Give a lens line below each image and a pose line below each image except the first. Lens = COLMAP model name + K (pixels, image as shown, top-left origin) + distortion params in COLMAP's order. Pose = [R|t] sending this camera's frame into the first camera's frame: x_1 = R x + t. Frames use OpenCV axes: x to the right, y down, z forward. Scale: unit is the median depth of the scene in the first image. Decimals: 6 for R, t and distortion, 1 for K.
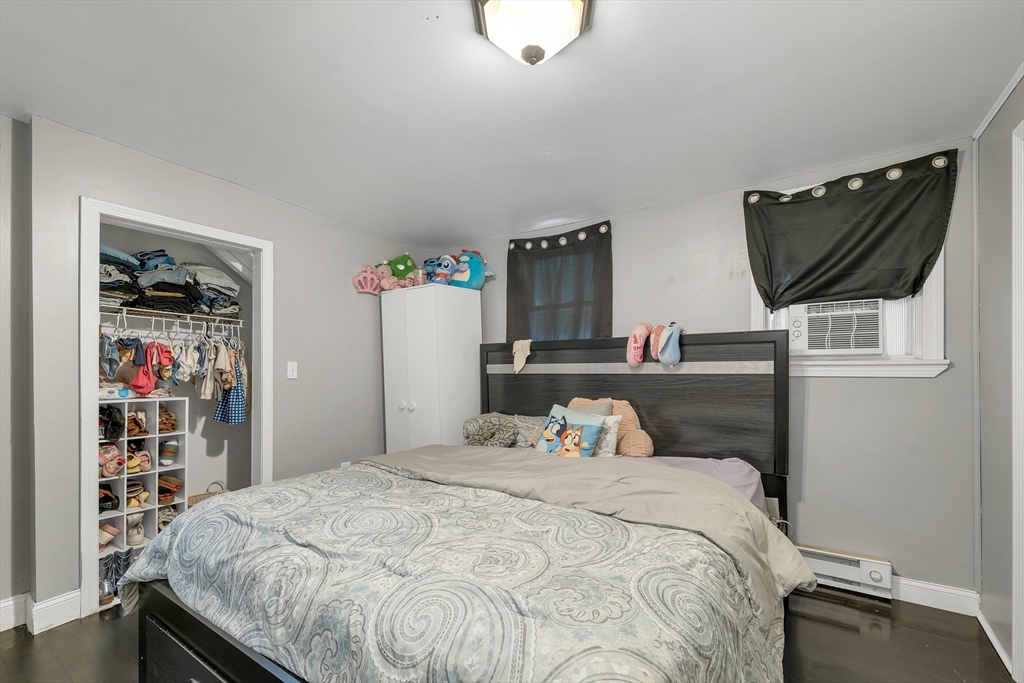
lens RADIAL K [[444.9, 0, 509.4], [0, 444.9, 372.2], [0, 0, 1]] dist [0.014348, 0.000014]
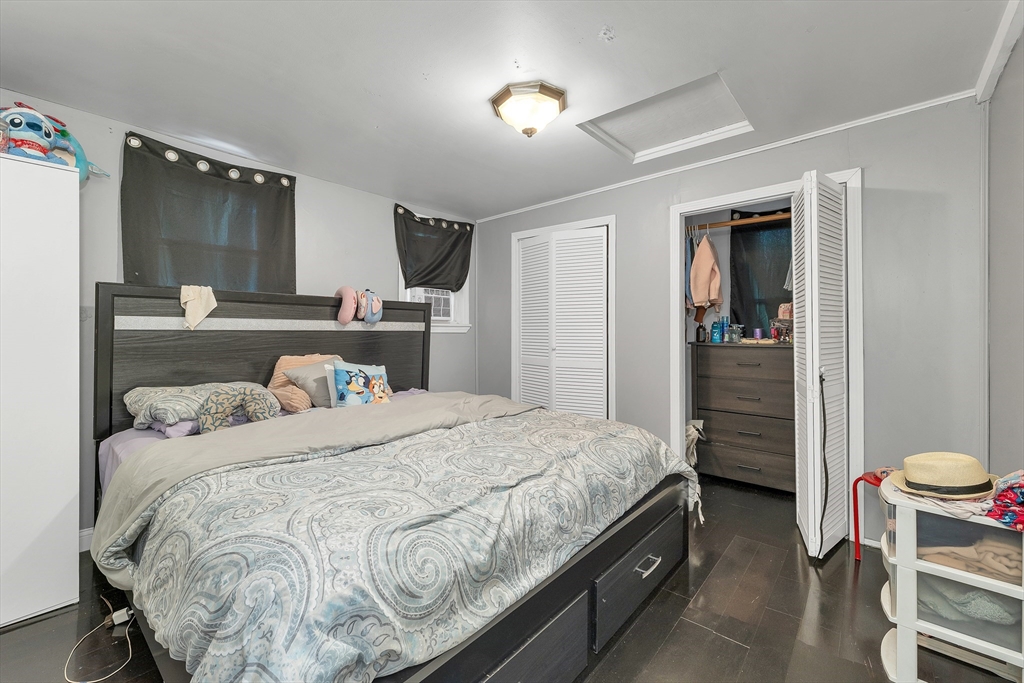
lens RADIAL K [[415.2, 0, 510.7], [0, 415.2, 359.3], [0, 0, 1]] dist [-0.002814, -0.000233]
pose [[0.114581, -0.062364, 0.991454, -0.805679], [0.006681, 0.998053, 0.062007, 0.014115], [-0.993391, -0.000481, 0.114775, 0.507197]]
